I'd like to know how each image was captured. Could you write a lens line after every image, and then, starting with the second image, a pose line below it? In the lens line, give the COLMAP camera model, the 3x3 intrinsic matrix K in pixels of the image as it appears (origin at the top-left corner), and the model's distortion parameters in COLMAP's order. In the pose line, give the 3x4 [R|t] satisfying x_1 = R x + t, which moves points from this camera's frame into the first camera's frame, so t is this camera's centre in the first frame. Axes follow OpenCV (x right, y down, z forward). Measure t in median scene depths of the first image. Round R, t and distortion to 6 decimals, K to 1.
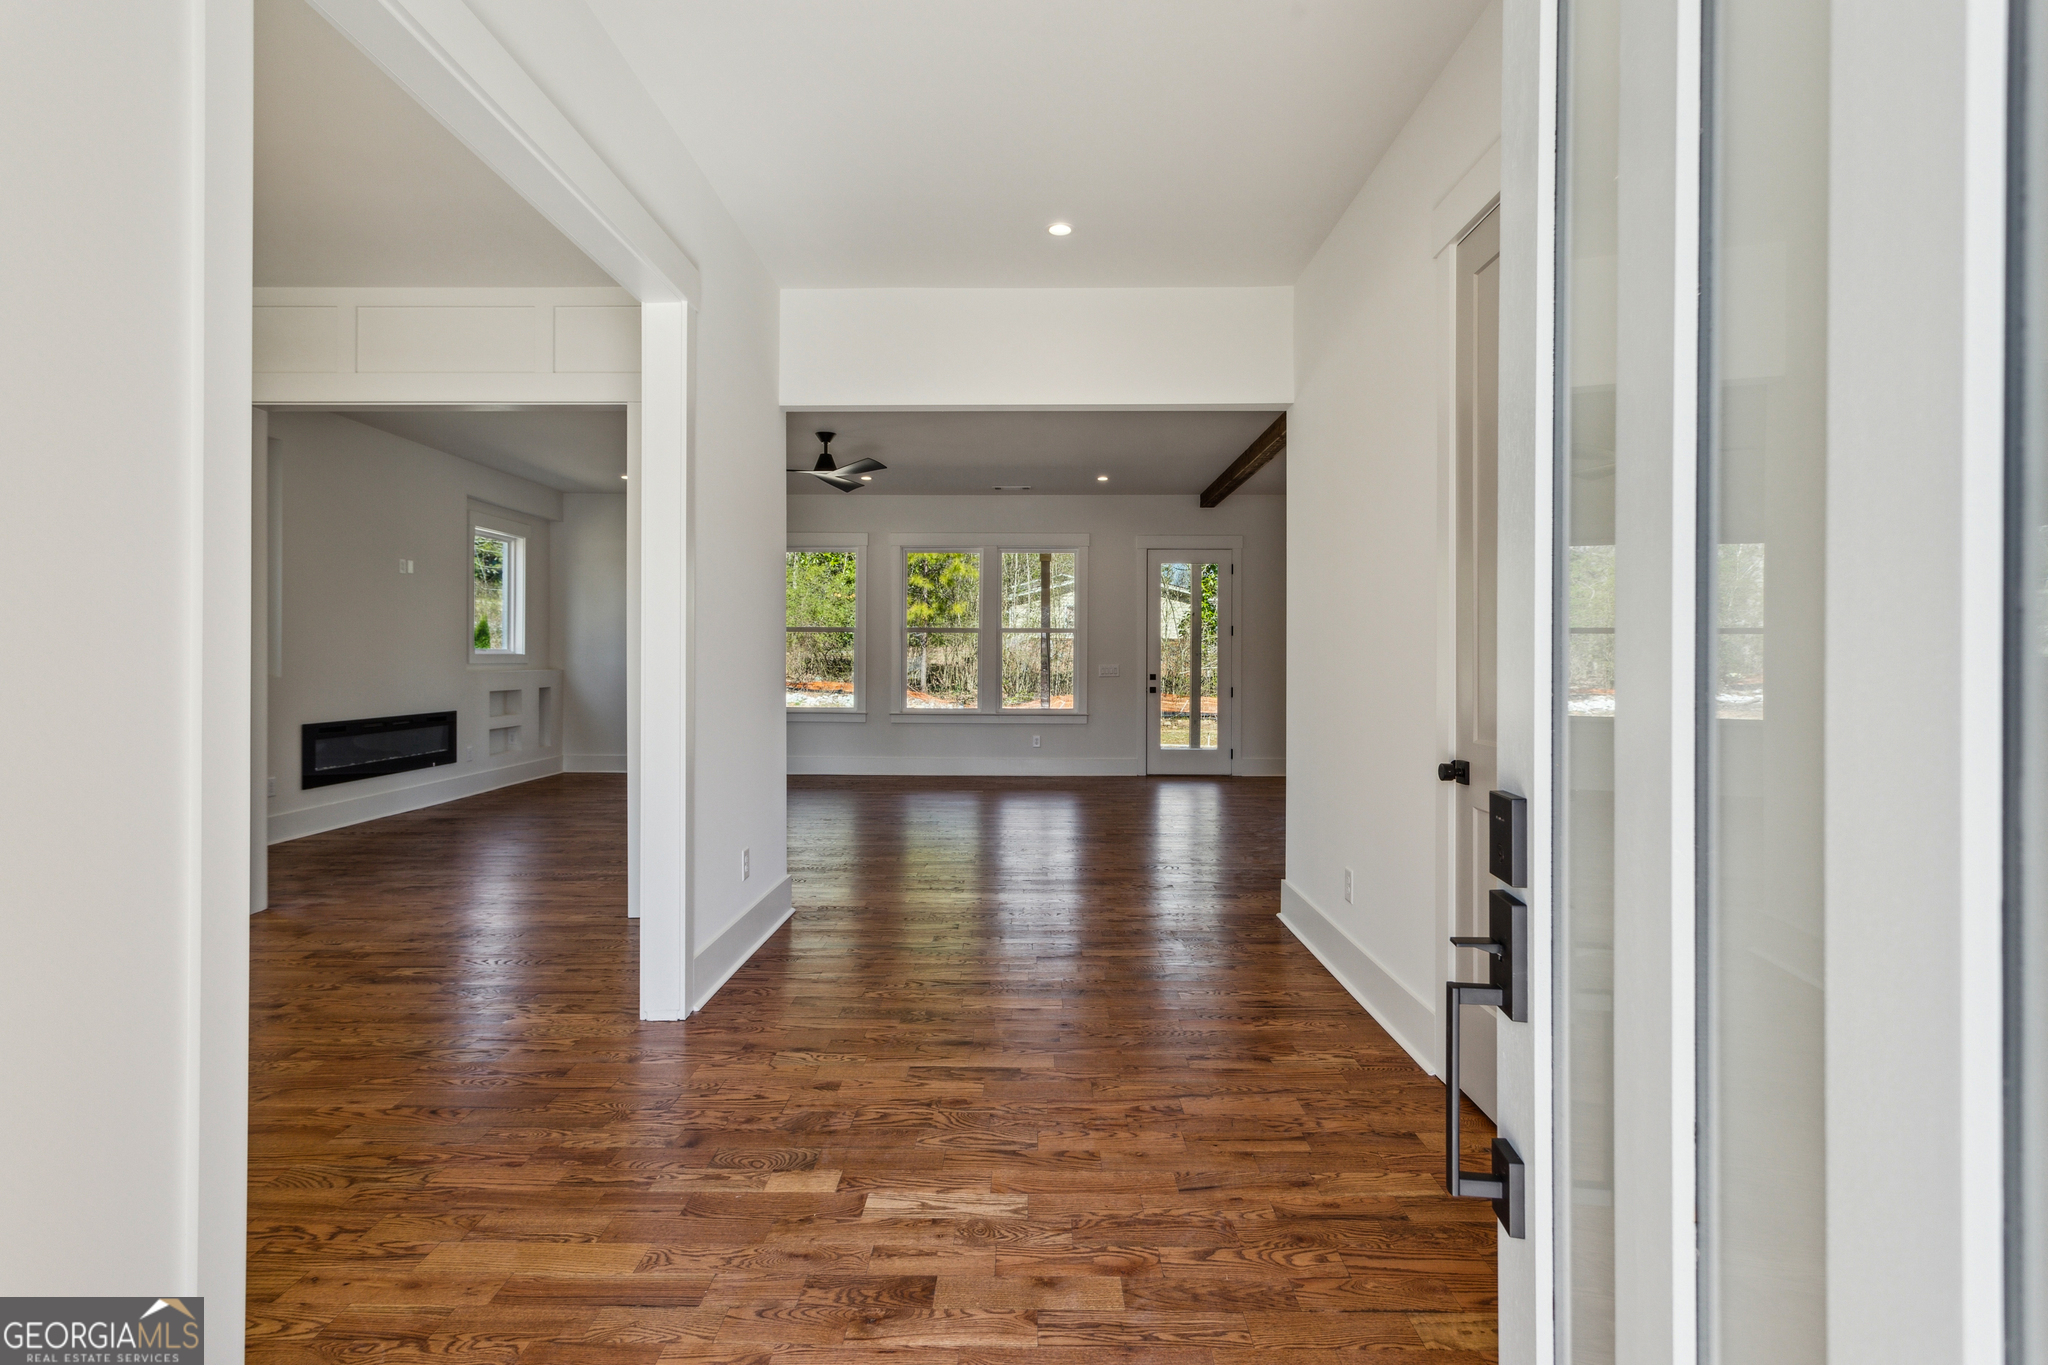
lens RADIAL K [[984.0, 0, 1018.1], [0, 984.0, 661.7], [0, 0, 1]] dist [0.000382, 0.000596]
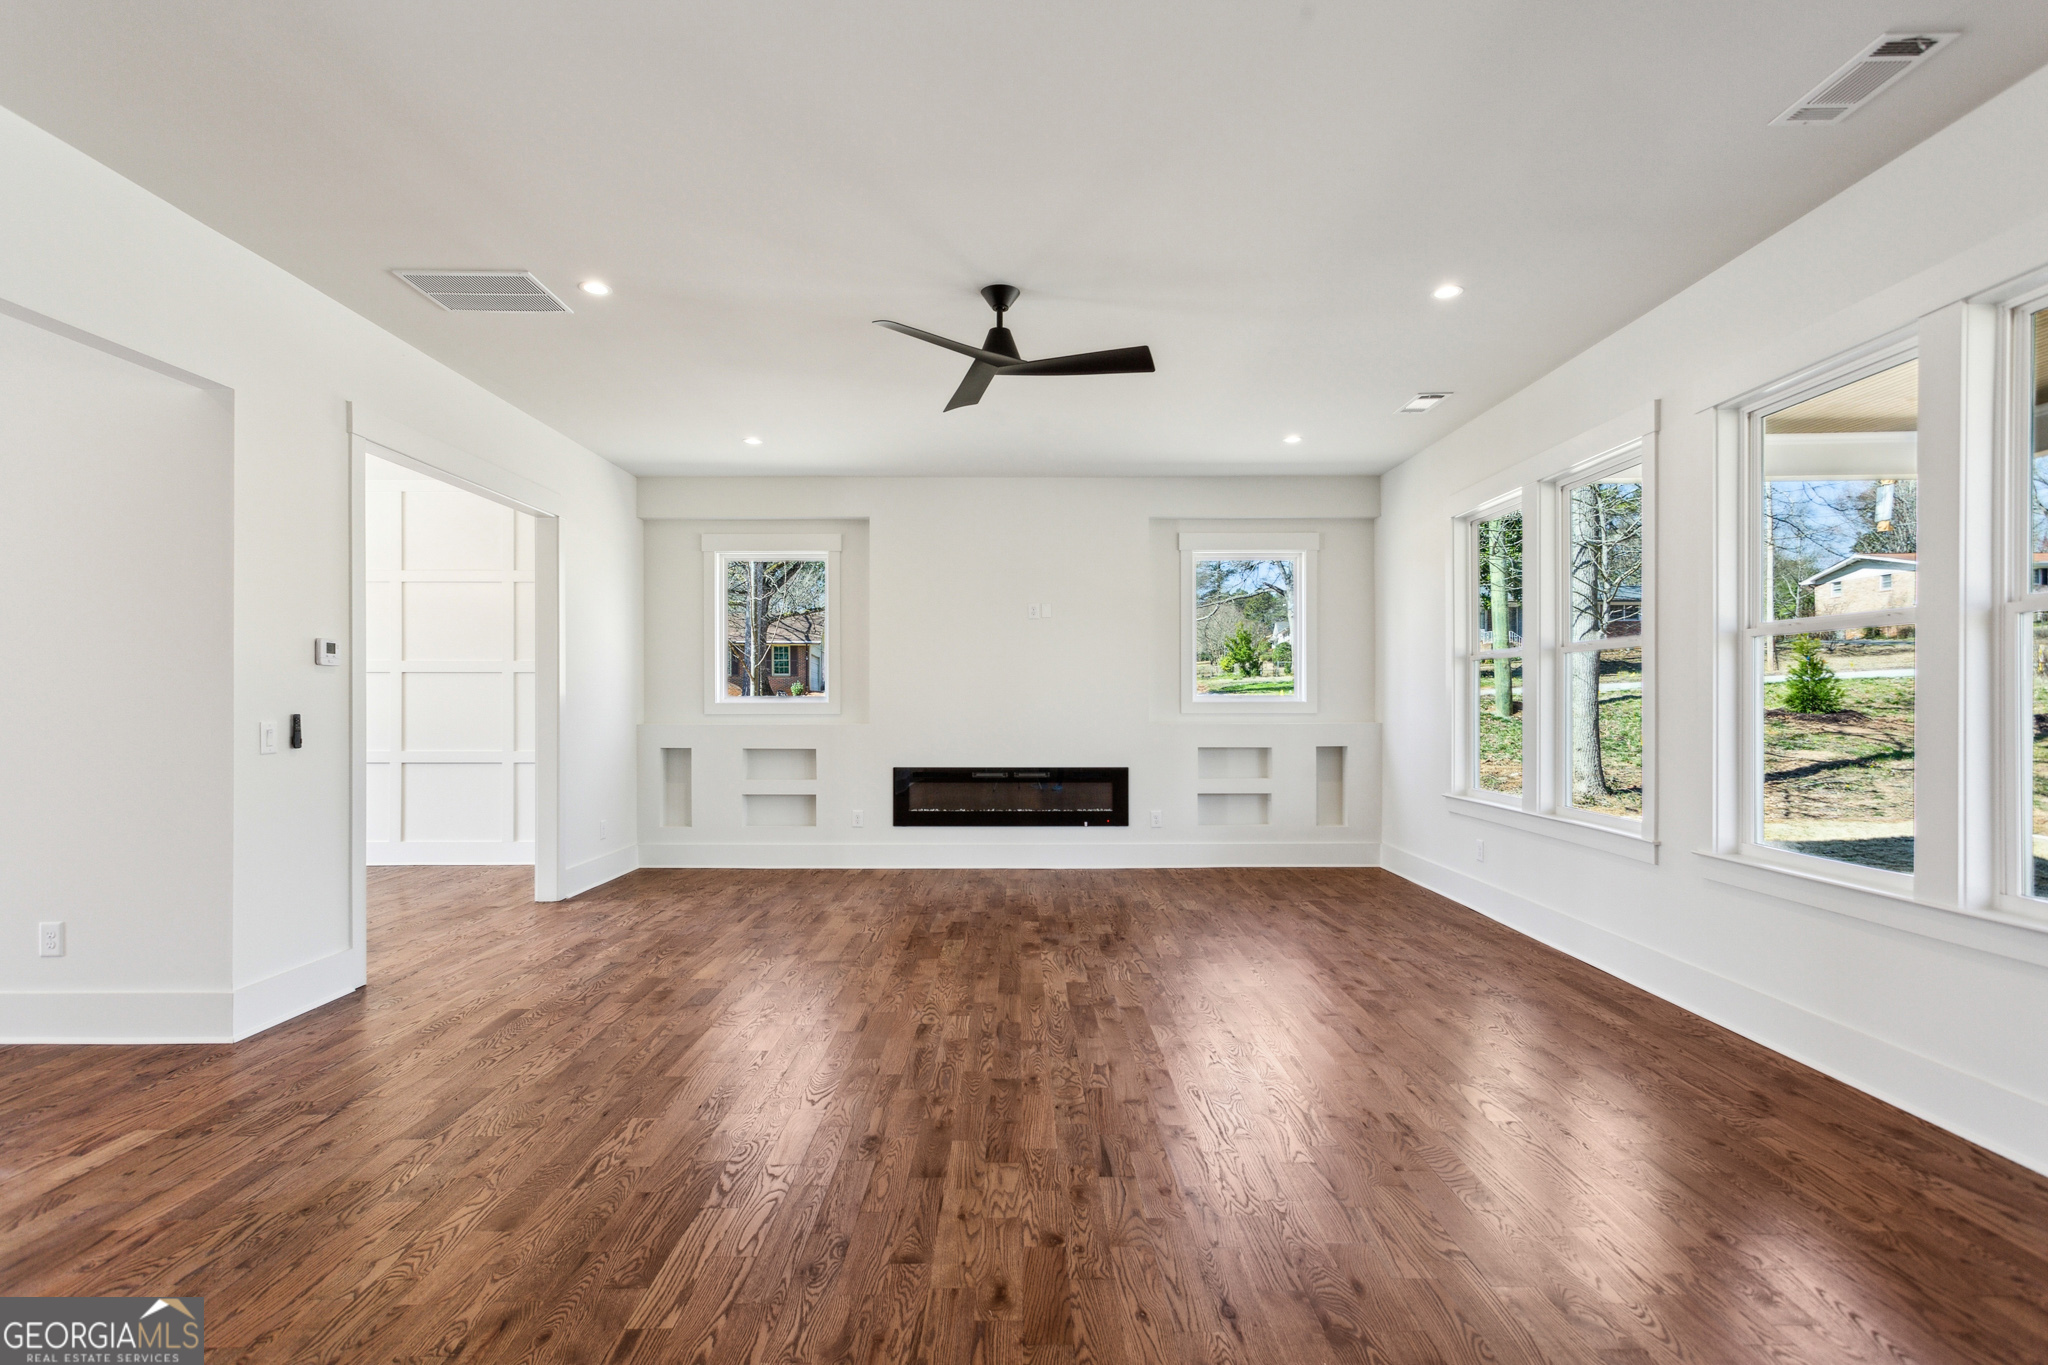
lens RADIAL K [[997.8, 0, 1016.0], [0, 997.8, 700.6], [0, 0, 1]] dist [0.002561, 0.000461]
pose [[0.005733, -0.006410, -0.999963, 0.328823], [-0.002850, 0.999975, -0.006427, -0.004213], [0.999980, 0.002887, 0.005714, 0.915528]]
